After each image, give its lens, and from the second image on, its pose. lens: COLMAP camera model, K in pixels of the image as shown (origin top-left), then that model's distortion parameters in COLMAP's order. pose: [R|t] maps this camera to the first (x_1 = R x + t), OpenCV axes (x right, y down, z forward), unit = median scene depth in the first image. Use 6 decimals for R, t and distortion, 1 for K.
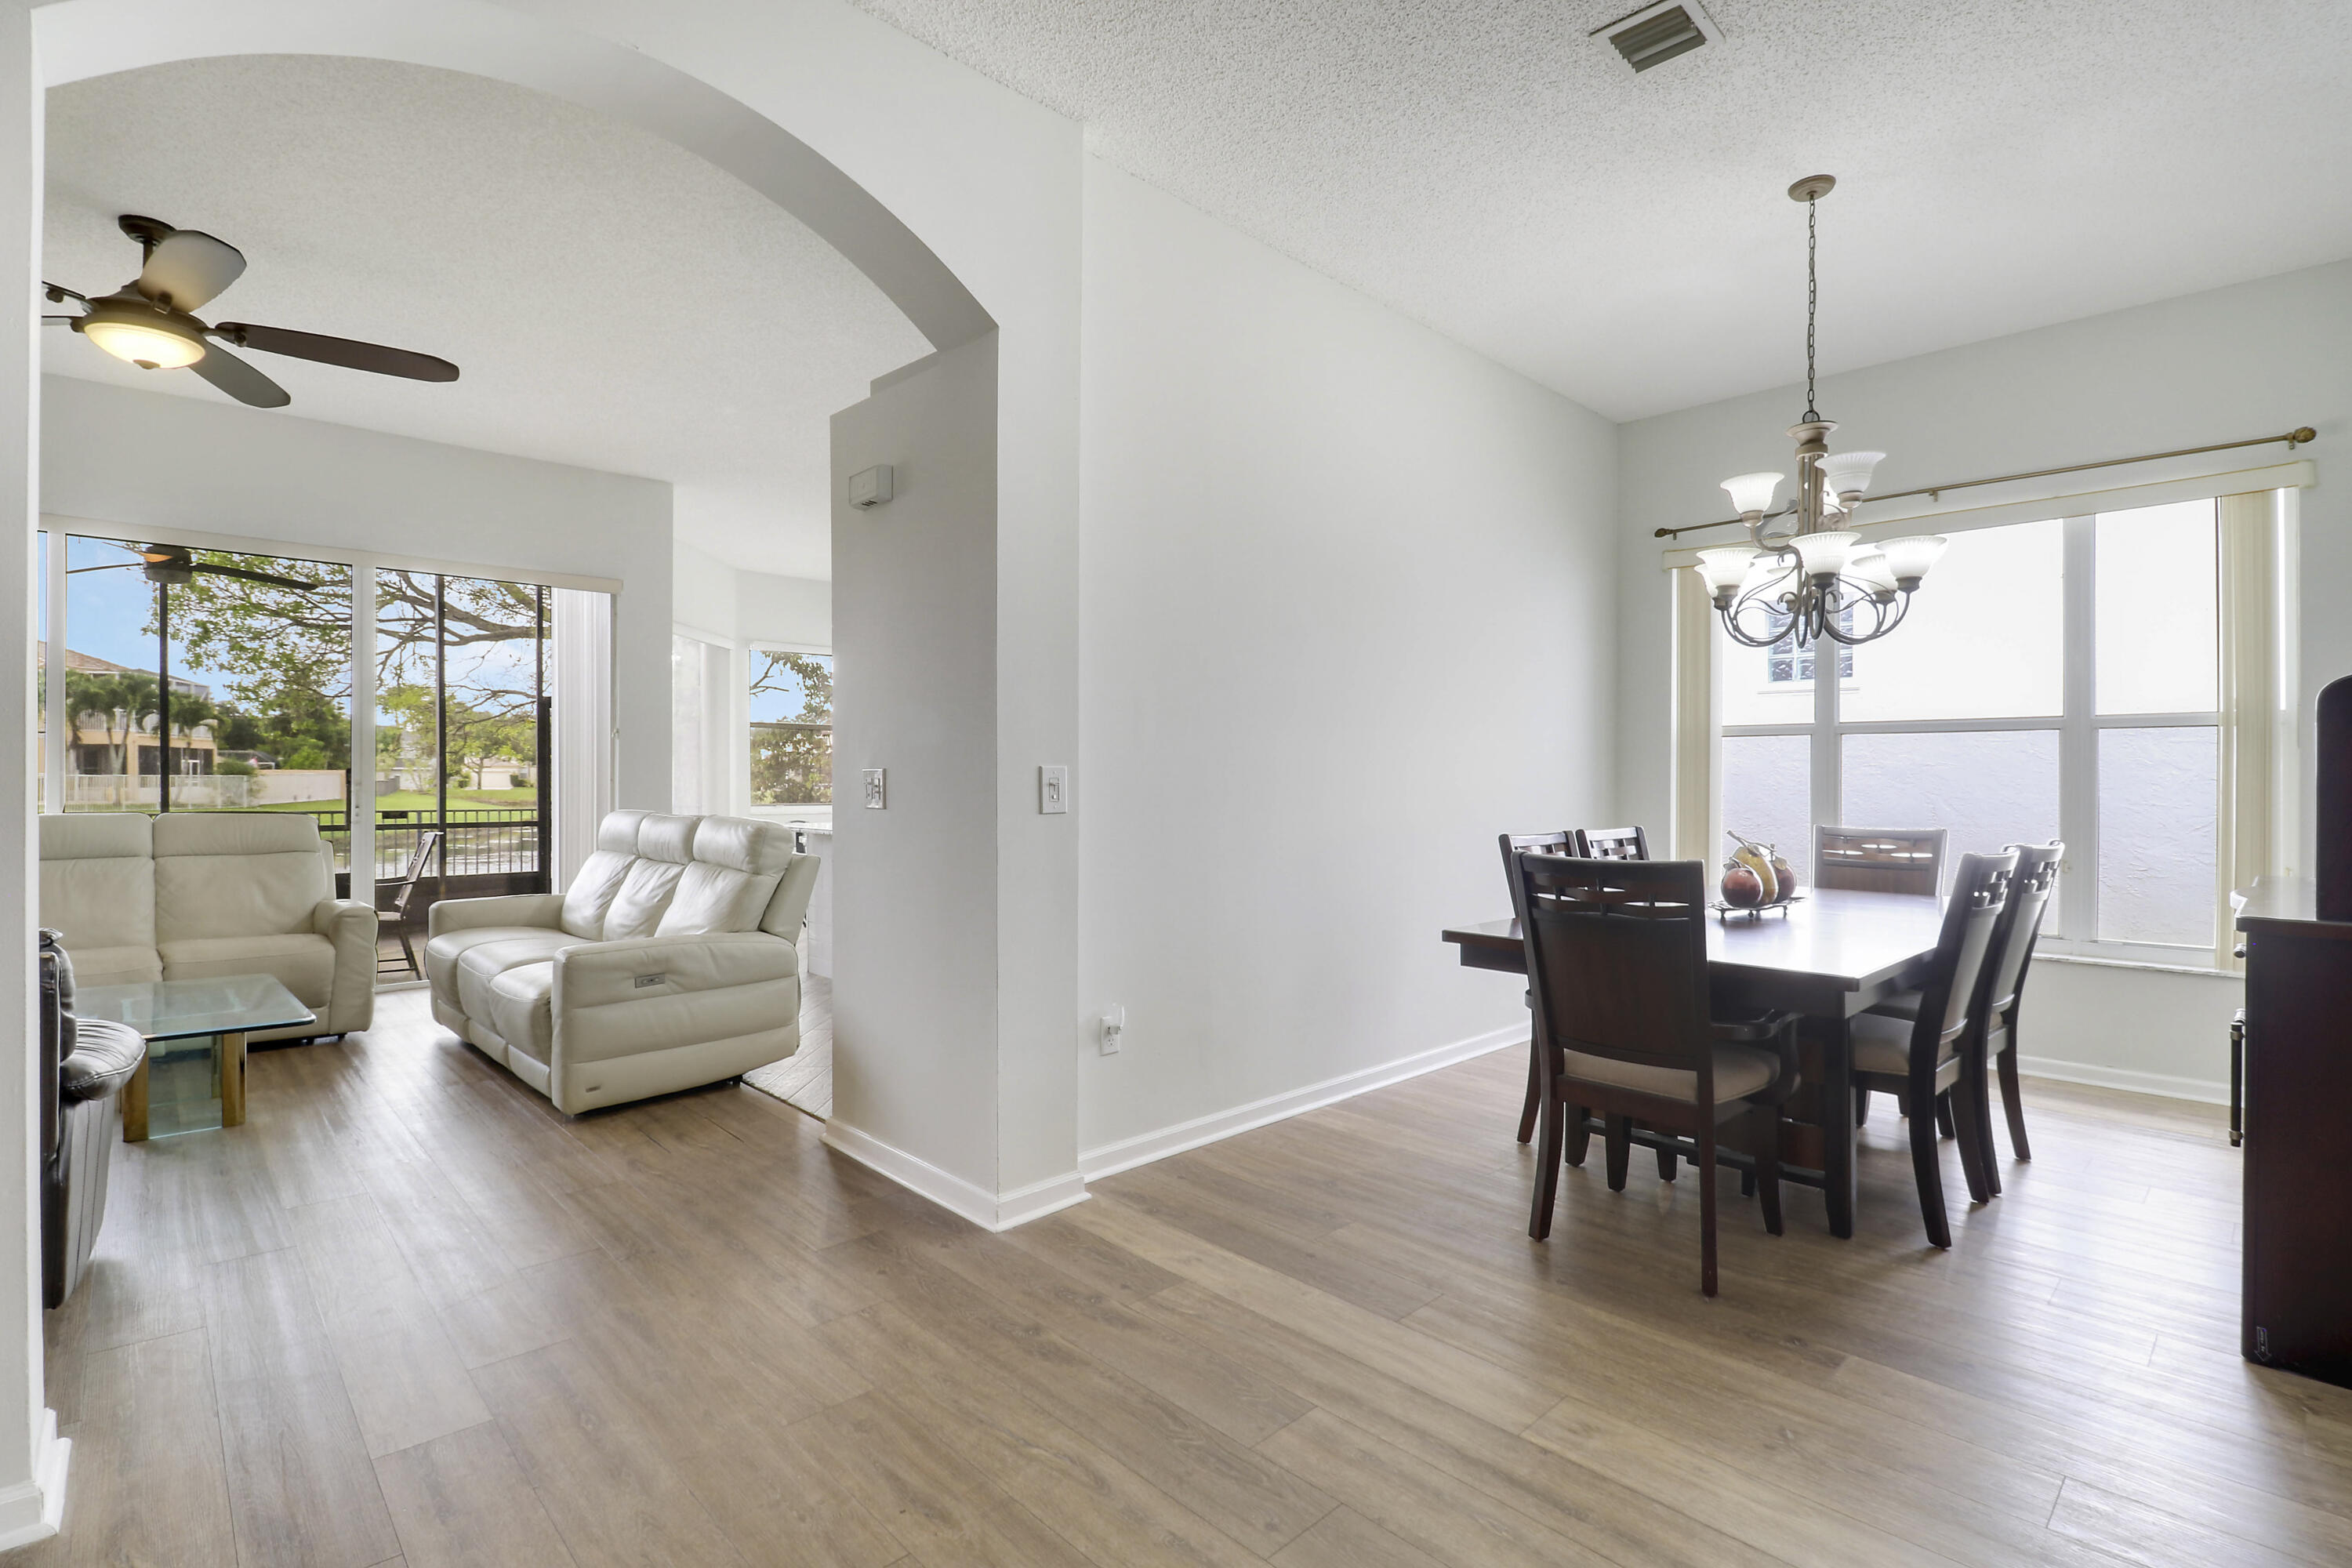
lens RADIAL K [[1101.9, 0, 1176.0], [0, 1101.9, 784.0], [0, 0, 1]] dist [-0.002179, -0.014795]
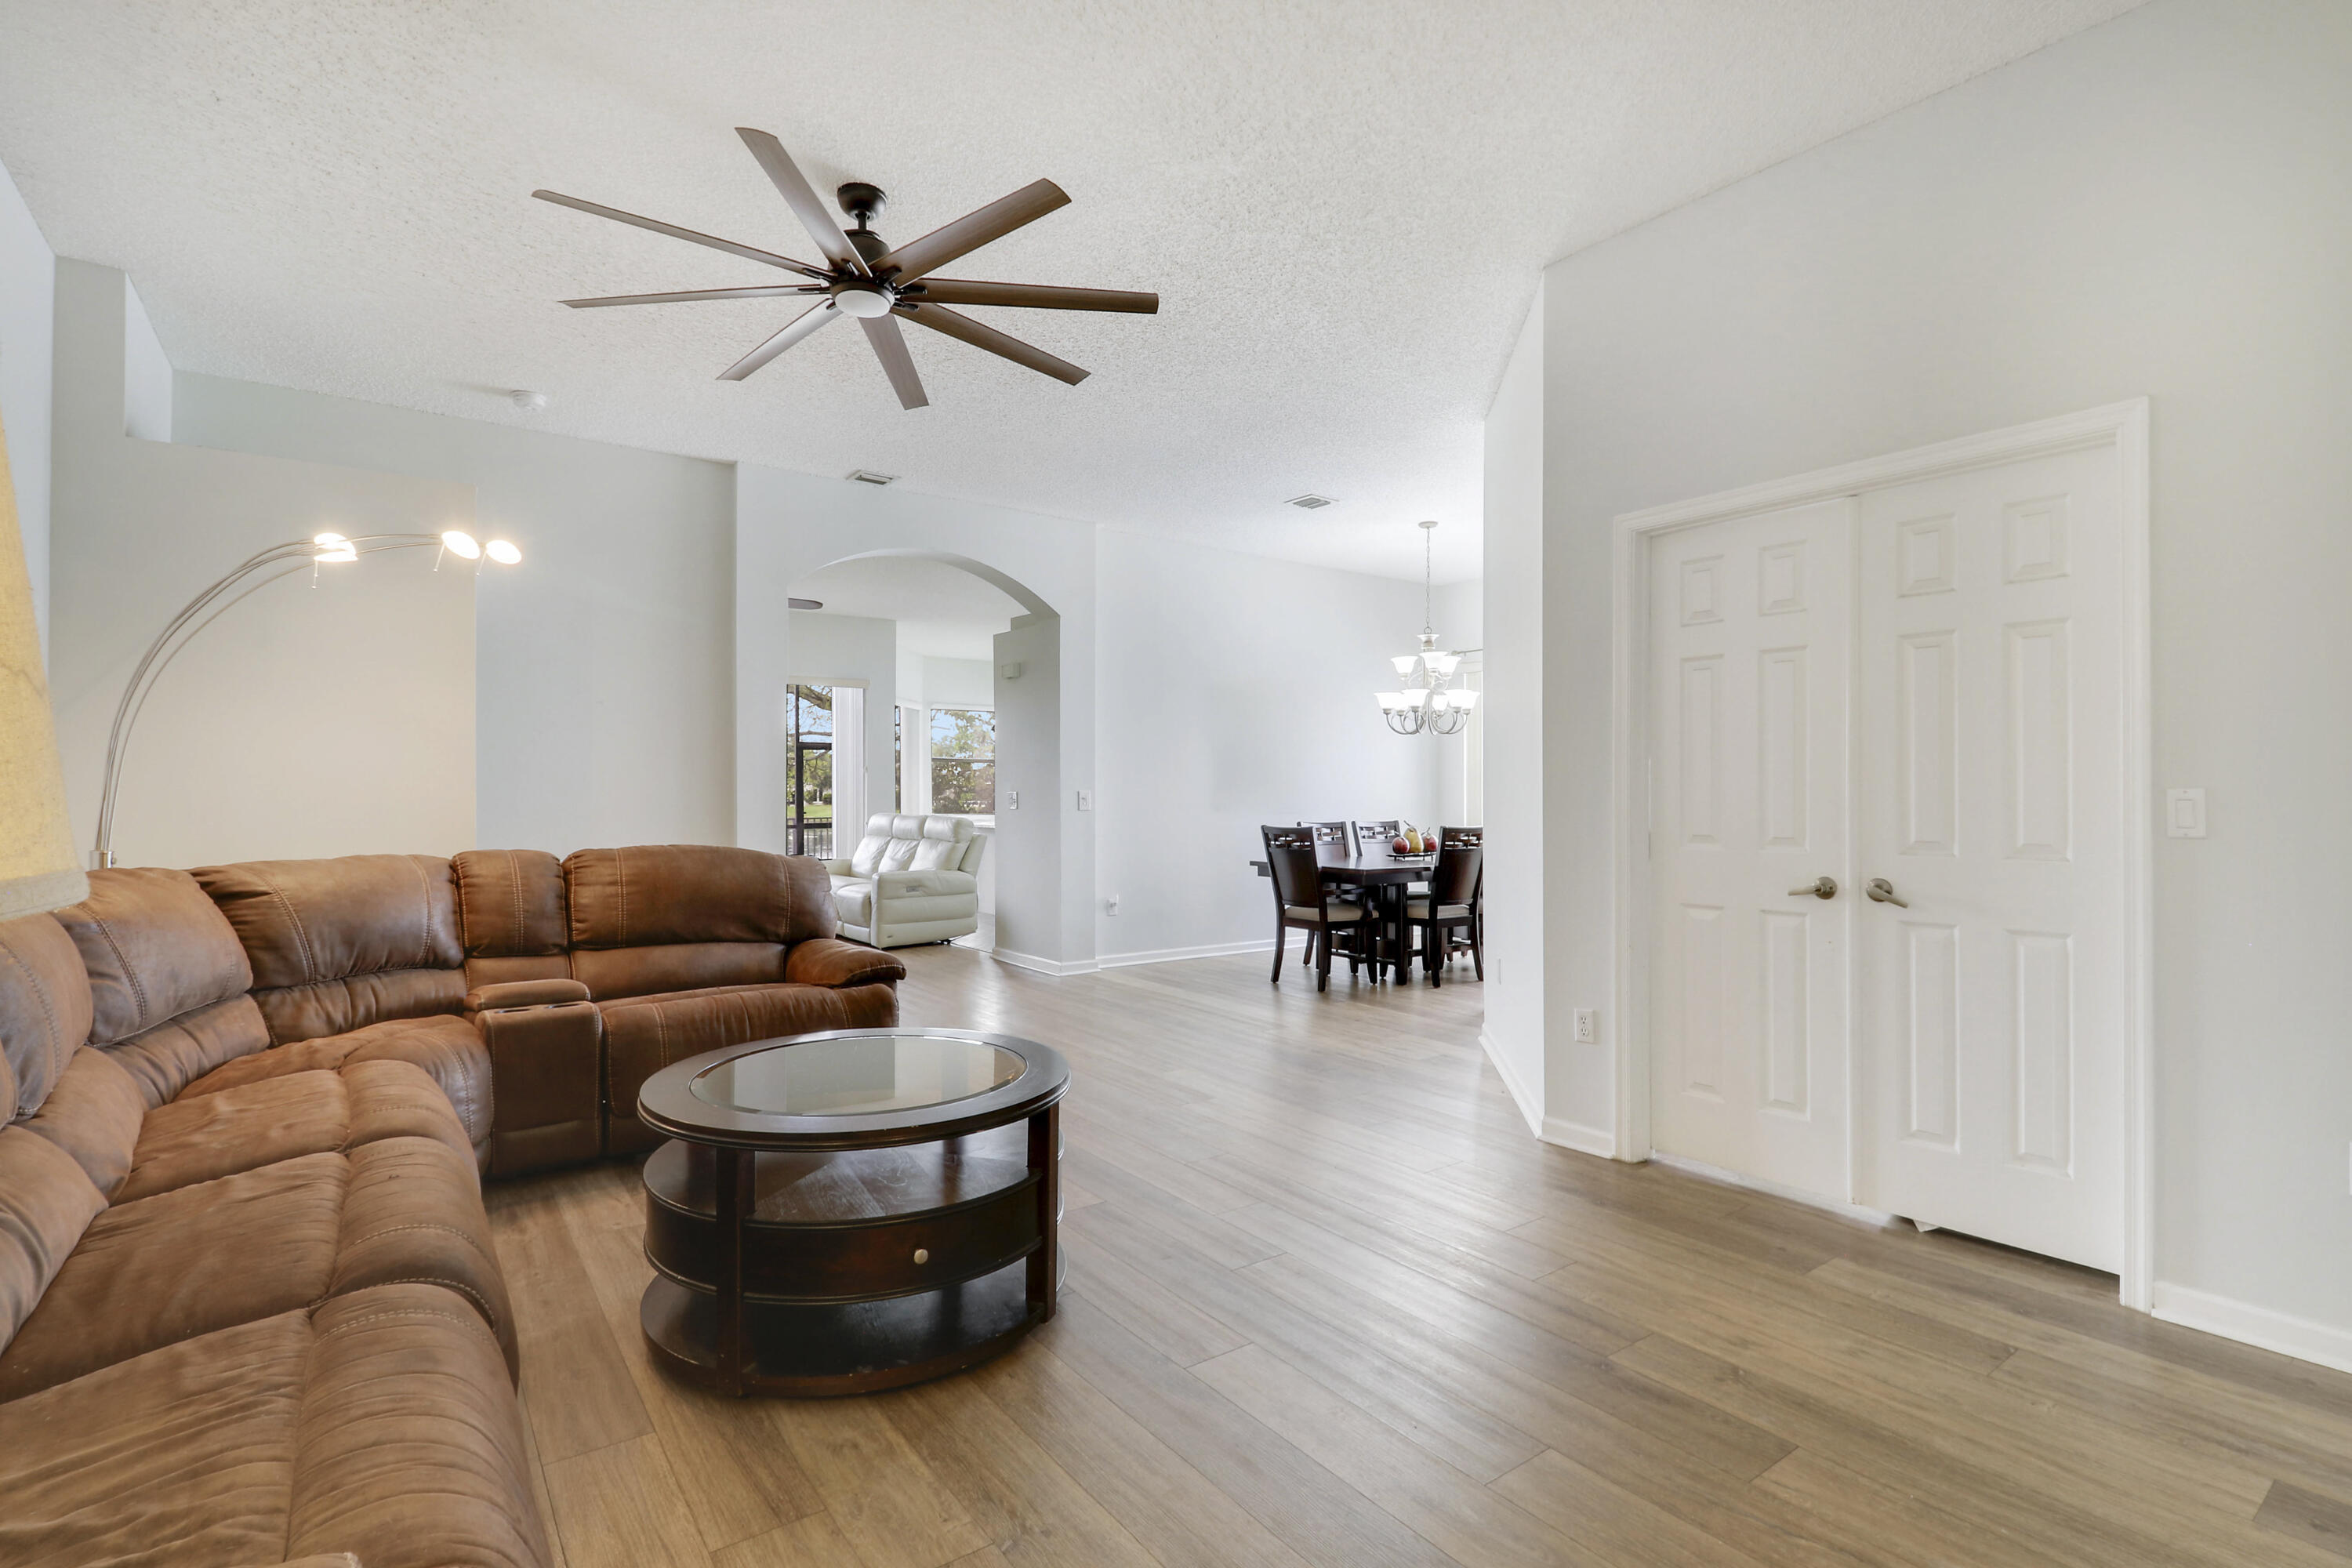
lens RADIAL K [[1071.2, 0, 1176.0], [0, 1071.2, 784.0], [0, 0, 1]] dist [0.001621, -0.012207]
pose [[0.993418, -0.005316, -0.114419, 0.236260], [0.003434, 0.999856, -0.016644, 0.005356], [0.114491, 0.016142, 0.993293, -0.870839]]
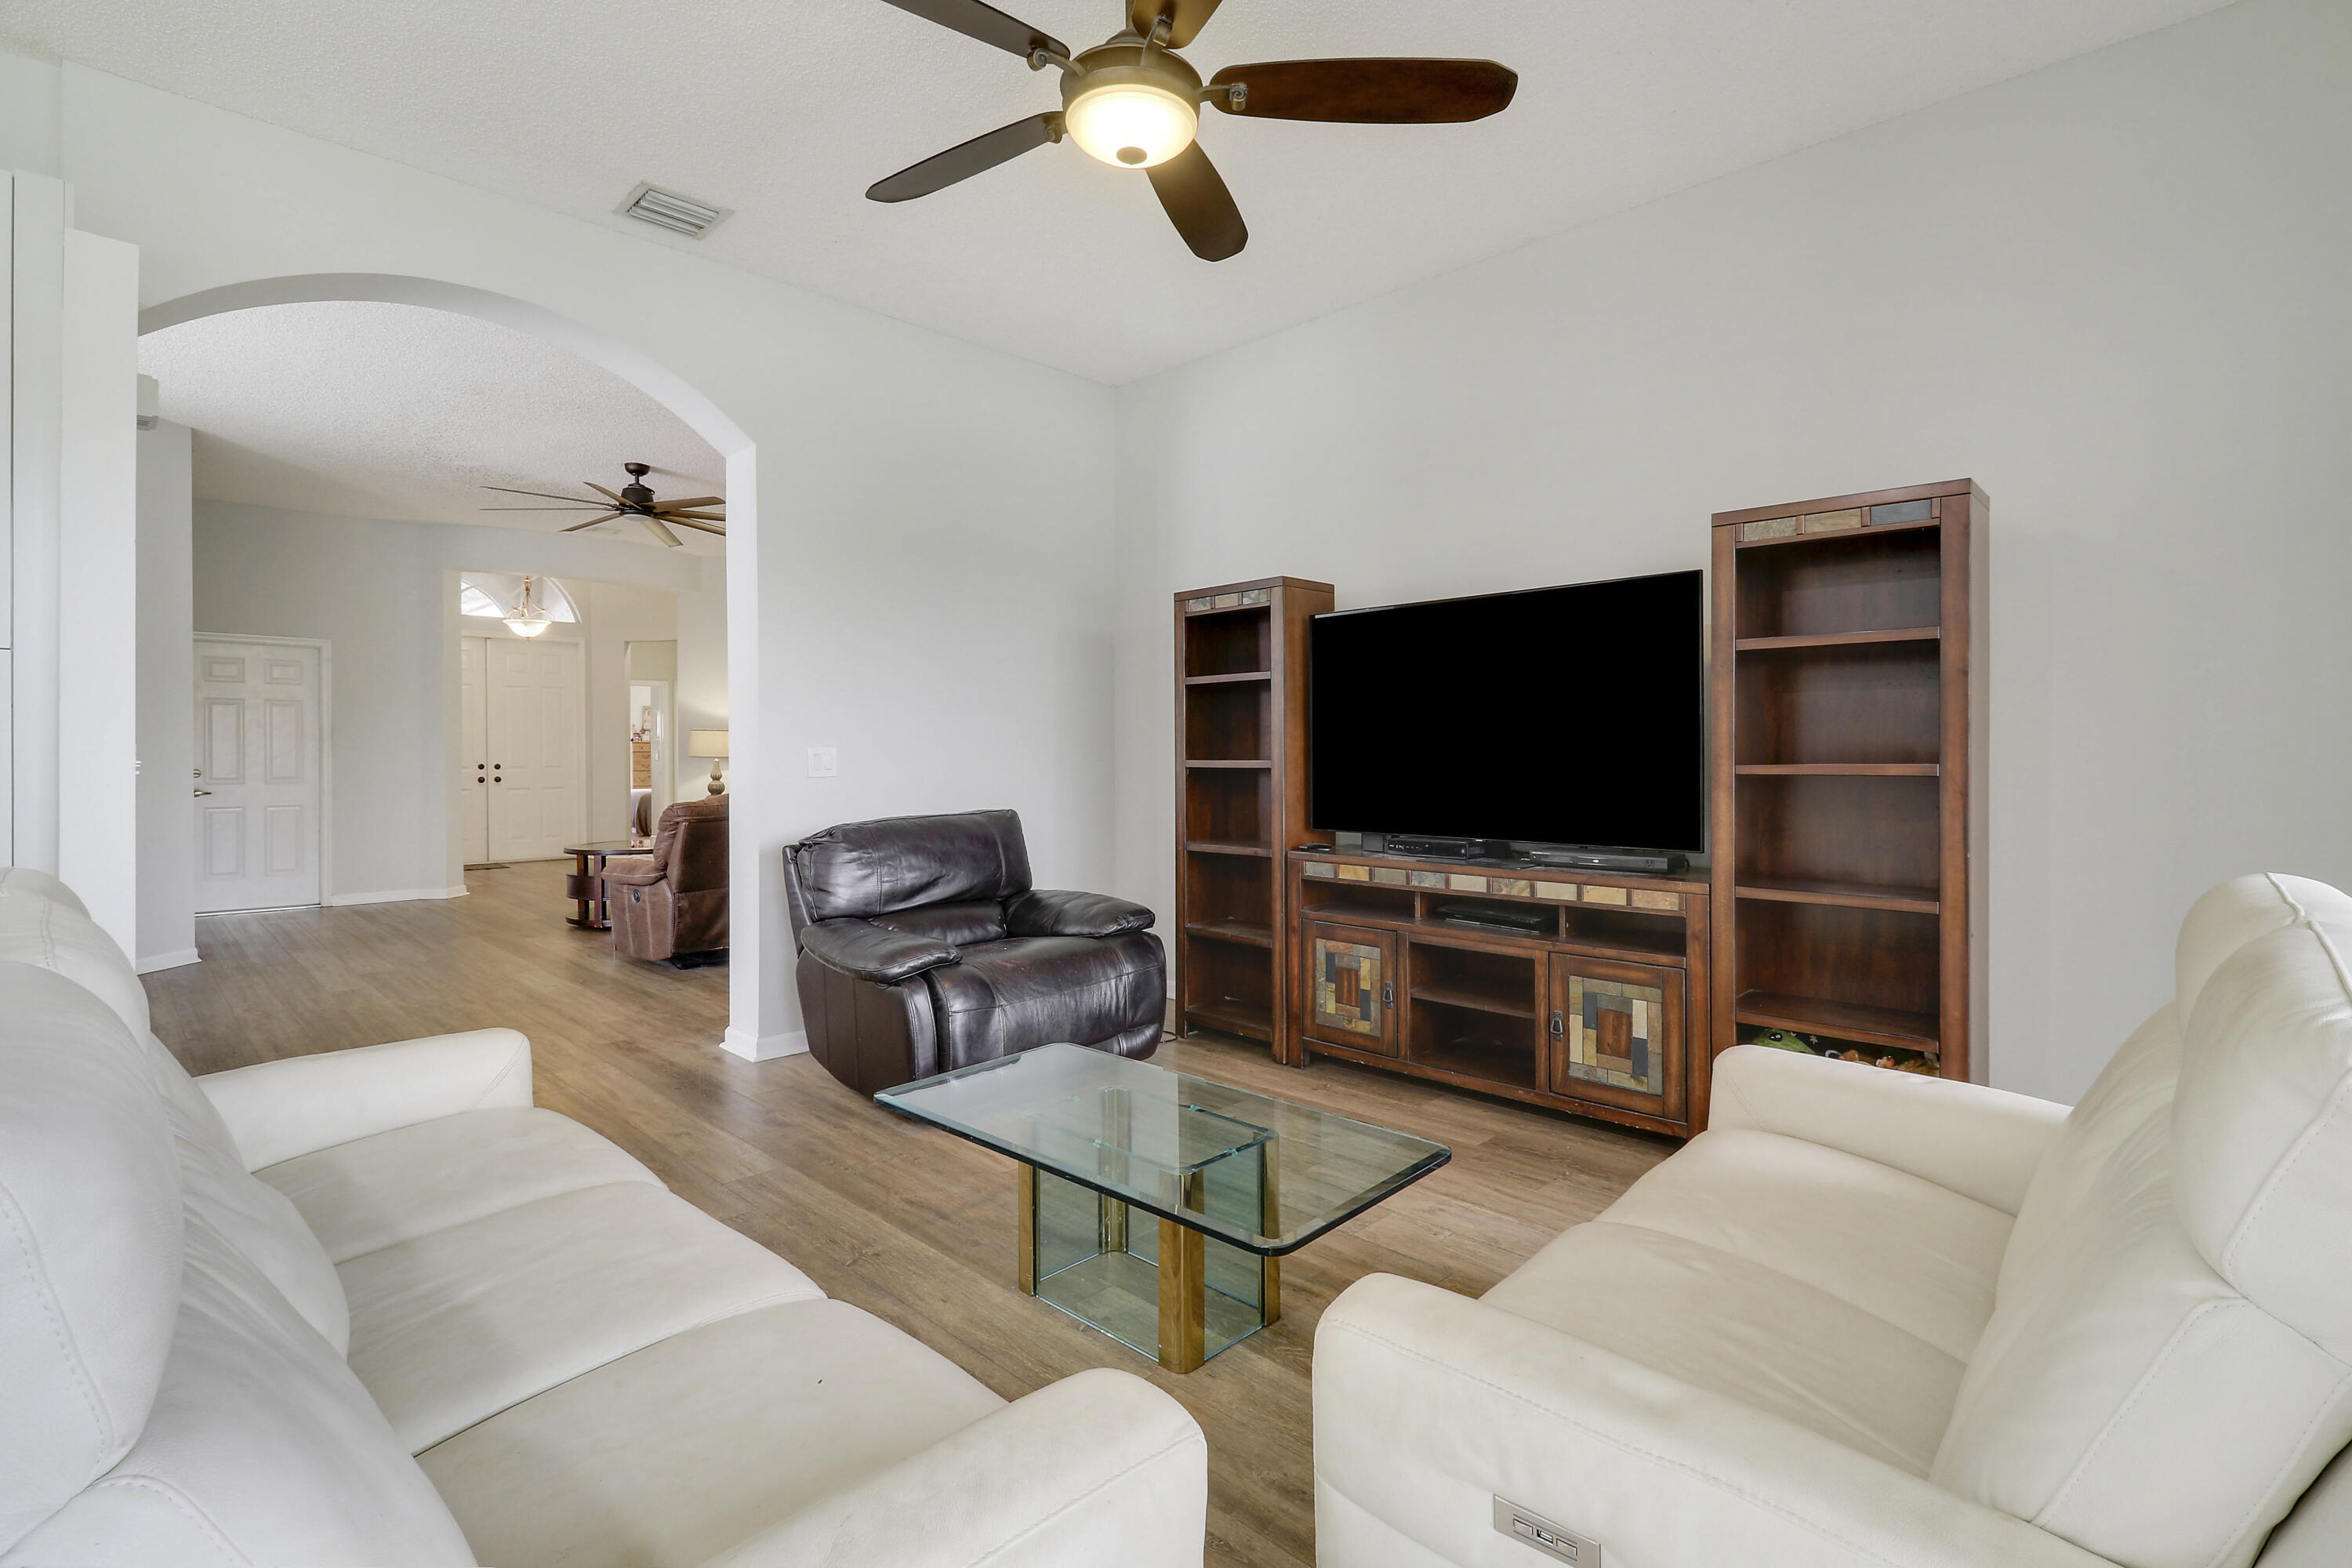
lens RADIAL K [[1086.4, 0, 1191.2], [0, 1086.4, 760.0], [0, 0, 1]] dist [0.000660, -0.011067]
pose [[-0.999536, -0.003619, -0.030260, -0.737468], [-0.003765, 0.999982, 0.004751, -0.004516], [0.030242, 0.004863, -0.999531, 1.291186]]
